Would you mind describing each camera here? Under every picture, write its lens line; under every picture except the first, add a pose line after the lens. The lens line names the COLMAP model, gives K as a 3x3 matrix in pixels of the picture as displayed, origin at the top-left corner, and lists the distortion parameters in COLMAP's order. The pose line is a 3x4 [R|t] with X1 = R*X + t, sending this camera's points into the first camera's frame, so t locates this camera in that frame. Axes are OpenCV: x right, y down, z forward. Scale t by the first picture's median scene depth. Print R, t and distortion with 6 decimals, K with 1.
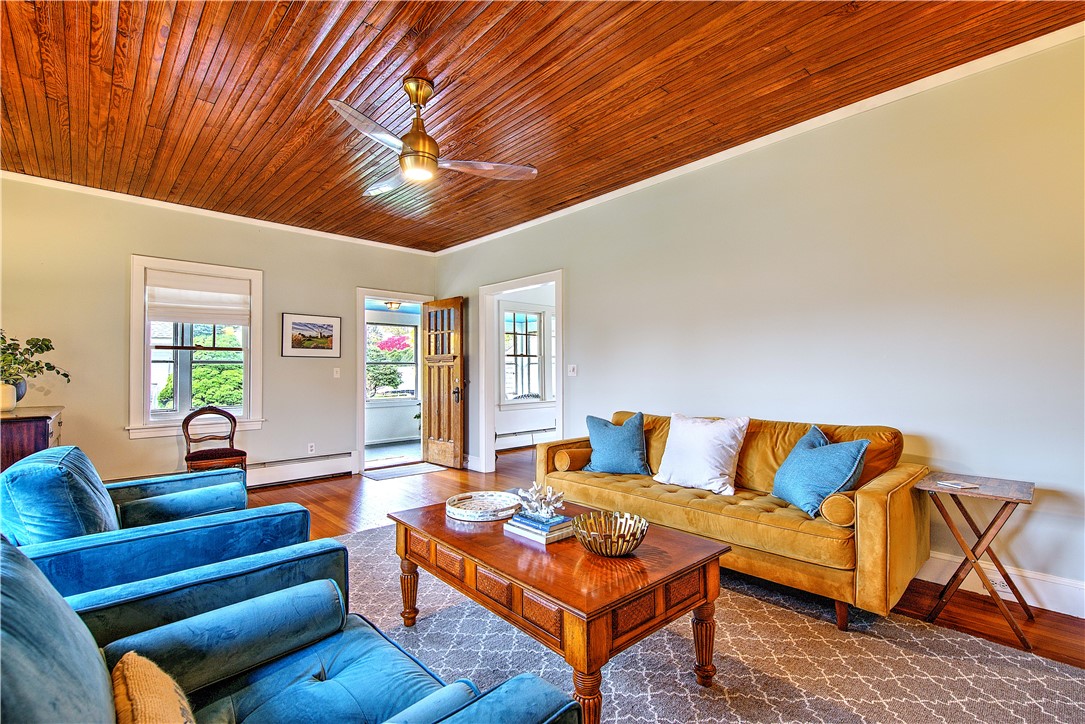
lens RADIAL K [[487.8, 0, 542.0], [0, 487.8, 360.2], [0, 0, 1]] dist [-0.002764, 0.000055]
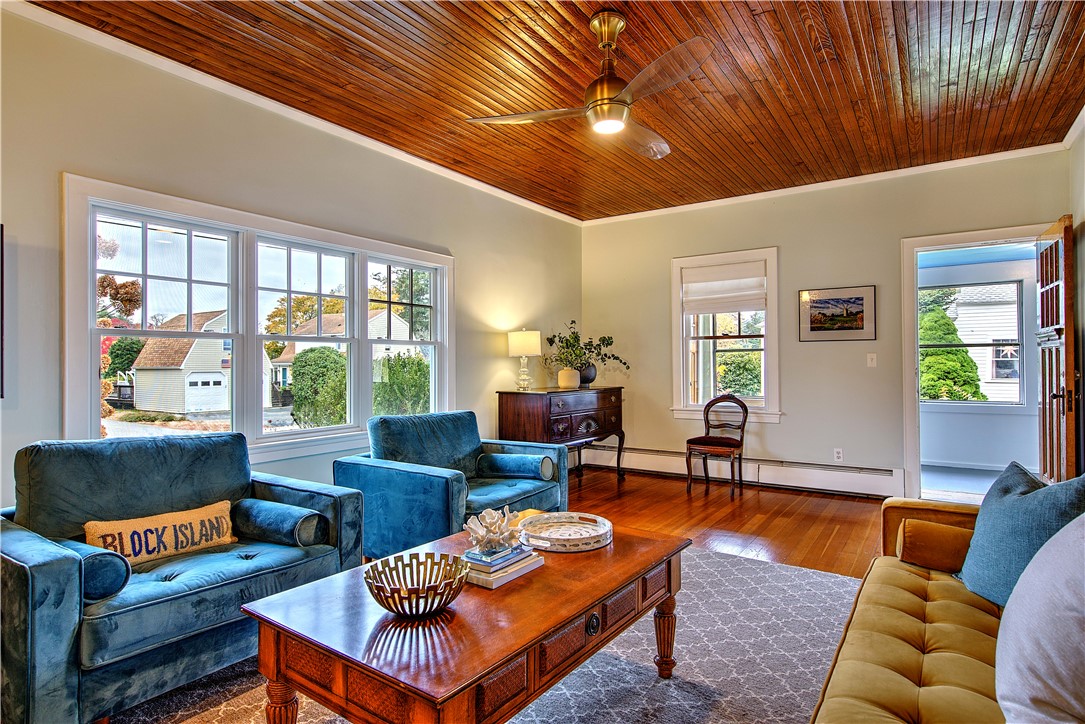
lens RADIAL K [[569.7, 0, 541.8], [0, 569.7, 364.3], [0, 0, 1]] dist [-0.000882, -0.000278]
pose [[0.206766, 0.006428, -0.978369, 0.373923], [0.030714, 0.999443, 0.013058, 0.005257], [0.977908, -0.032750, 0.206454, 0.369177]]
